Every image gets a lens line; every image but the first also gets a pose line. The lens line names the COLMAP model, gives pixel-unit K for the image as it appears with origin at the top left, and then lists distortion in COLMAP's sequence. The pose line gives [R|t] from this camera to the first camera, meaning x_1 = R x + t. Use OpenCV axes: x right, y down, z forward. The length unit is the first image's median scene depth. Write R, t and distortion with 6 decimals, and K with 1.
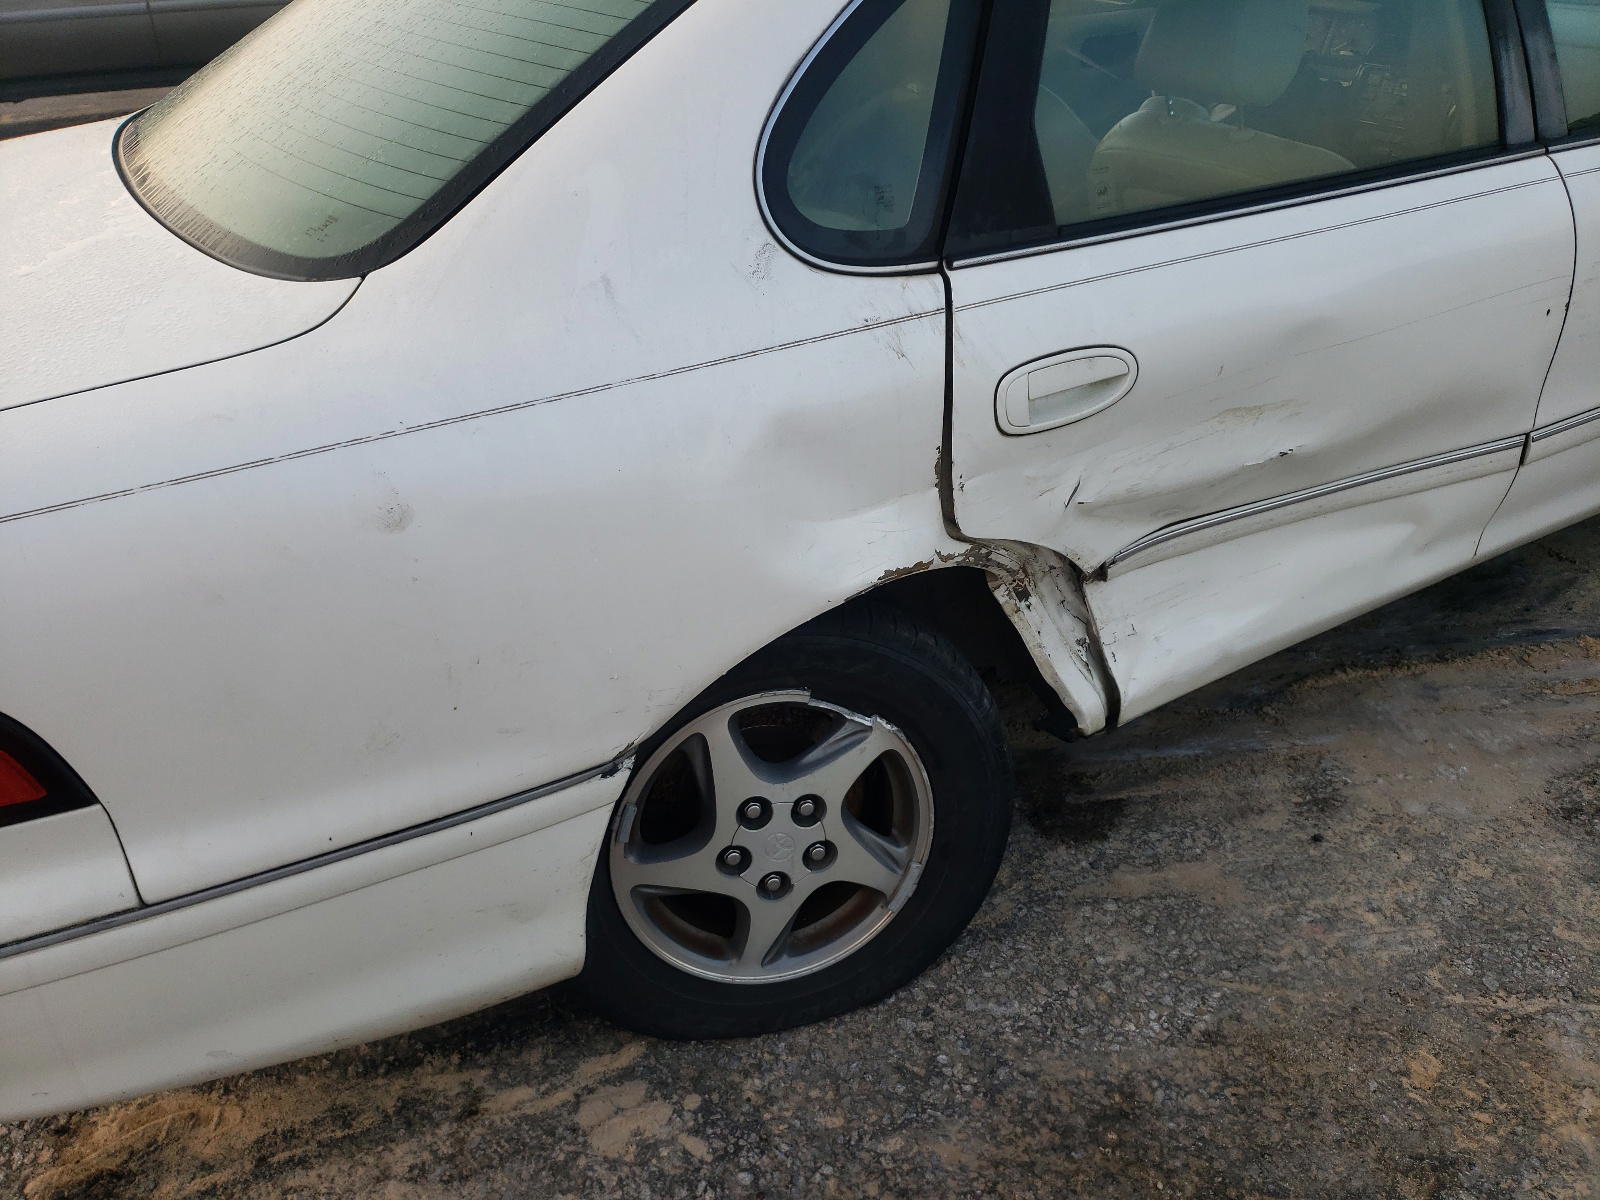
lens RADIAL K [[1322.7, 0, 735.7], [0, 1322.7, 587.9], [0, 0, 1]] dist [-0.003847, 0.060965]
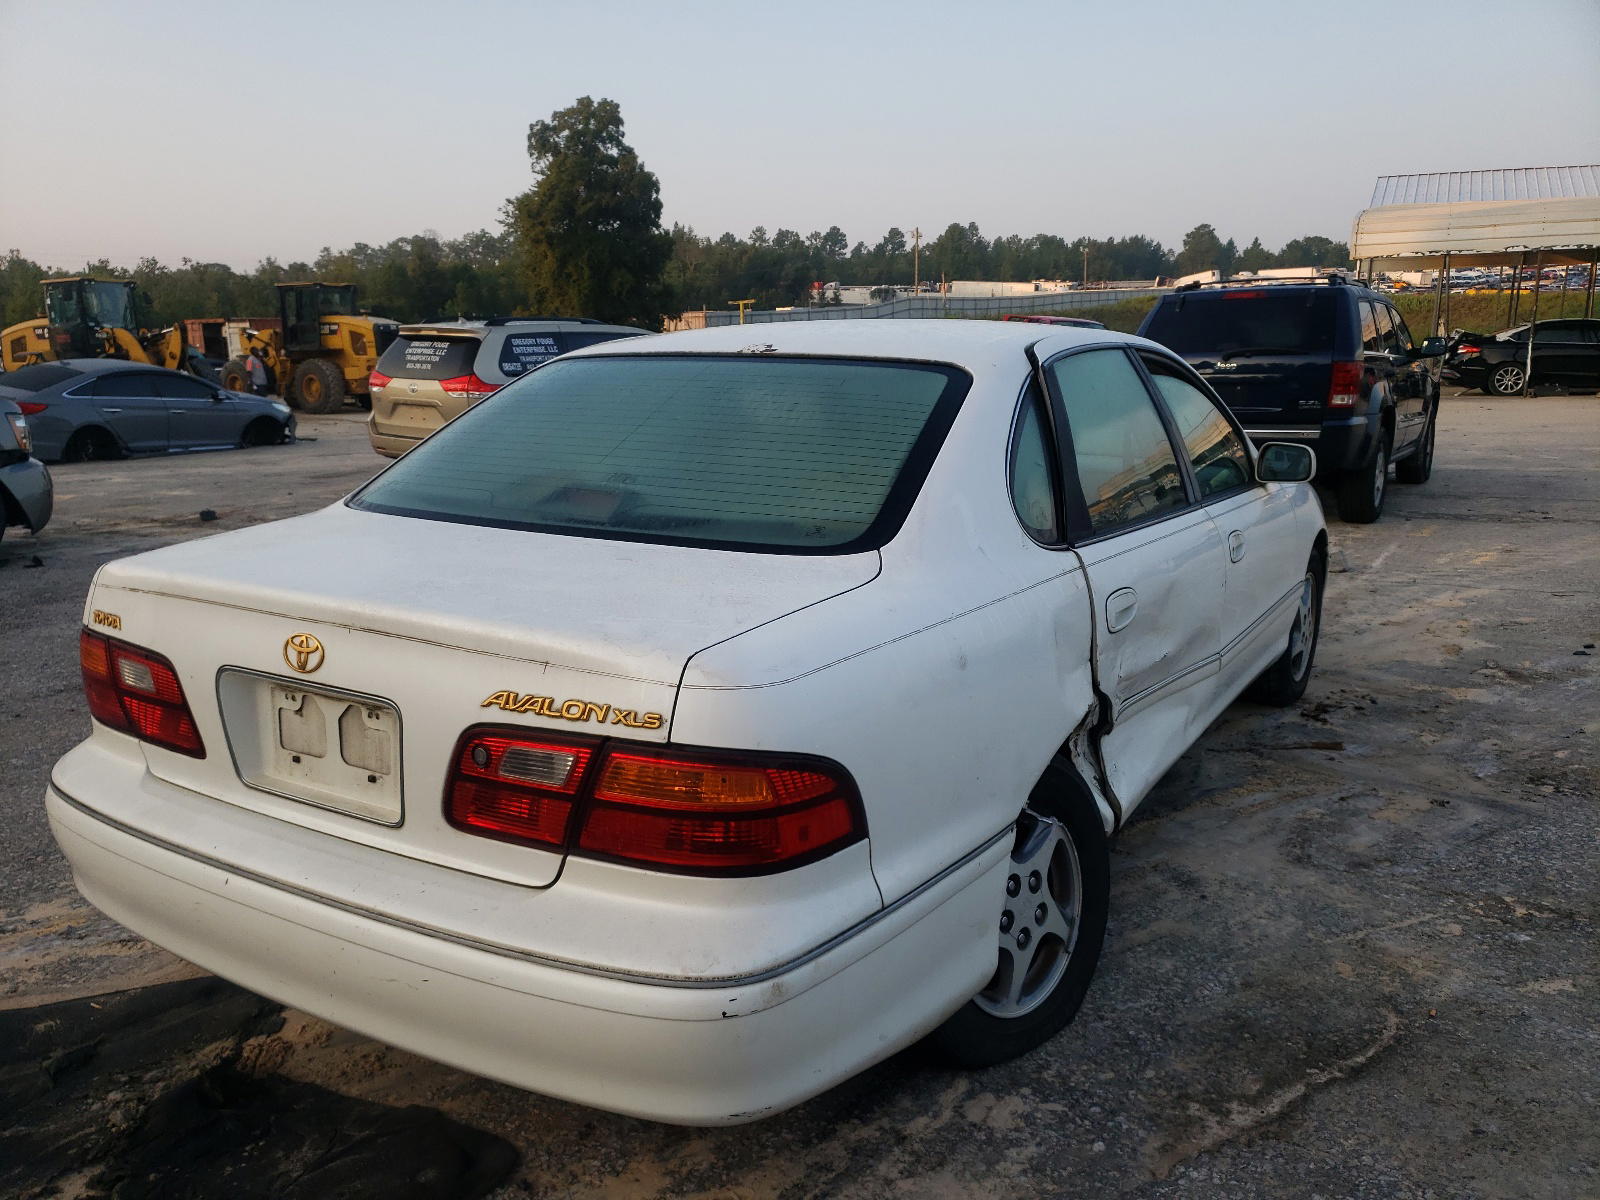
lens RADIAL K [[1322.7, 0, 735.7], [0, 1322.7, 587.9], [0, 0, 1]] dist [-0.003847, 0.060965]
pose [[0.872881, -0.042805, 0.486053, -1.016893], [0.210813, 0.931456, -0.296559, 0.234482], [-0.440043, 0.361327, 0.822074, -0.284017]]
